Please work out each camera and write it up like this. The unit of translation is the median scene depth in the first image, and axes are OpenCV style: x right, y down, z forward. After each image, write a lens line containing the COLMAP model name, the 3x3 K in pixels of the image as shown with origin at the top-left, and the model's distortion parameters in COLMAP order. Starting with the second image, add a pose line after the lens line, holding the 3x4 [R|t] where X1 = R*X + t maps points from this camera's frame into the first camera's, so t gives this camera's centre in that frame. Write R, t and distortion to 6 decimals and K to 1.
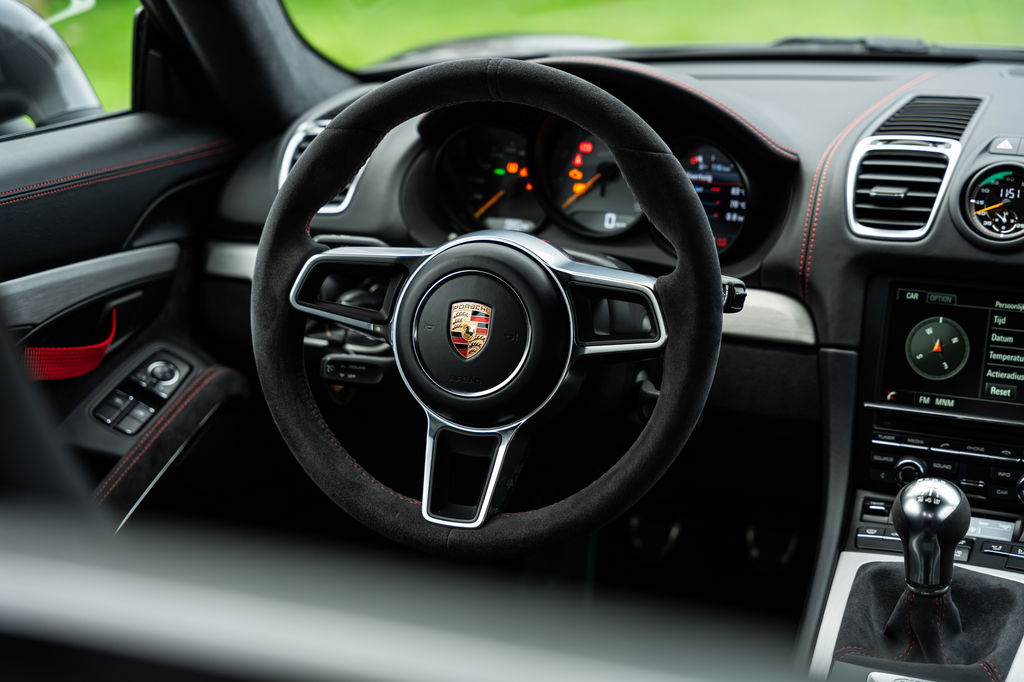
lens RADIAL K [[2079.7, 0, 511.2], [0, 2079.7, 341.1], [0, 0, 1]] dist [0.071634, 0.000000]
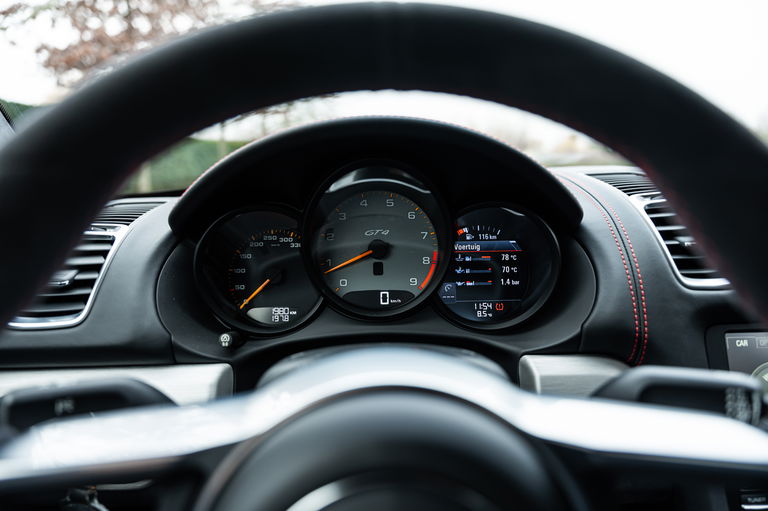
lens RADIAL K [[509.1, 0, 386.4], [0, 509.1, 259.1], [0, 0, 1]] dist [-0.007597, -0.002396]
pose [[0.917681, -0.086825, 0.387714, -0.046522], [0.122543, 0.990109, -0.068321, -0.060687], [-0.377947, 0.110208, 0.919244, 0.784740]]
